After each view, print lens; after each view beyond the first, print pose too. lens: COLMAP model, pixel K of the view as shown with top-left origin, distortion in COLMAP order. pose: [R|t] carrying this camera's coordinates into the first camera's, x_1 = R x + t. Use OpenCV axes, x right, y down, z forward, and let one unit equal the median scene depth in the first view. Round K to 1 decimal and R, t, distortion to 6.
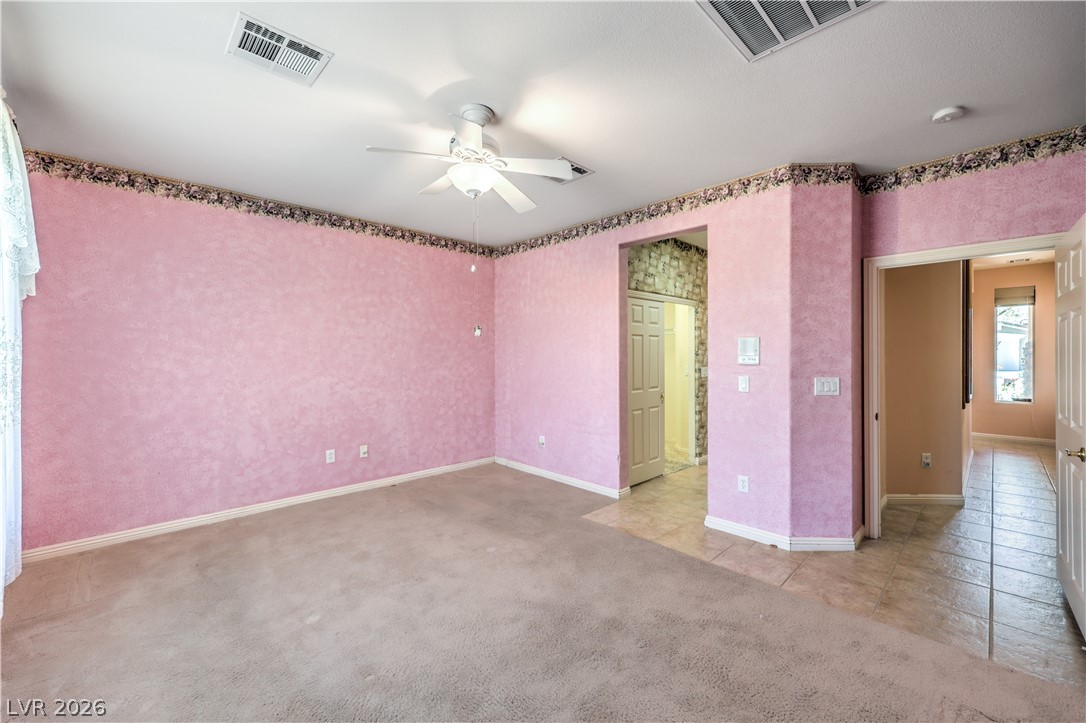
lens RADIAL K [[435.9, 0, 543.7], [0, 435.9, 351.9], [0, 0, 1]] dist [-0.001882, -0.000242]
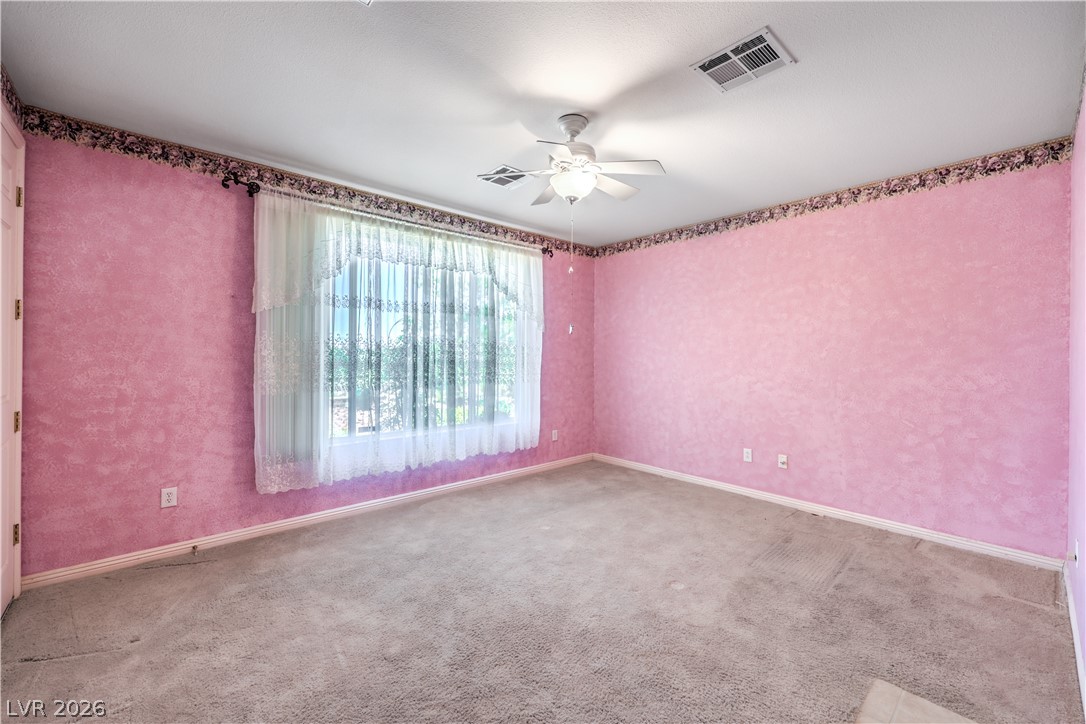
lens RADIAL K [[435.9, 0, 543.7], [0, 435.9, 352.4], [0, 0, 1]] dist [-0.001882, -0.000242]
pose [[-0.030519, -0.005105, -0.999521, 0.525182], [-0.001895, 0.999985, -0.005050, 0.010021], [0.999532, 0.001740, -0.030528, 0.563173]]
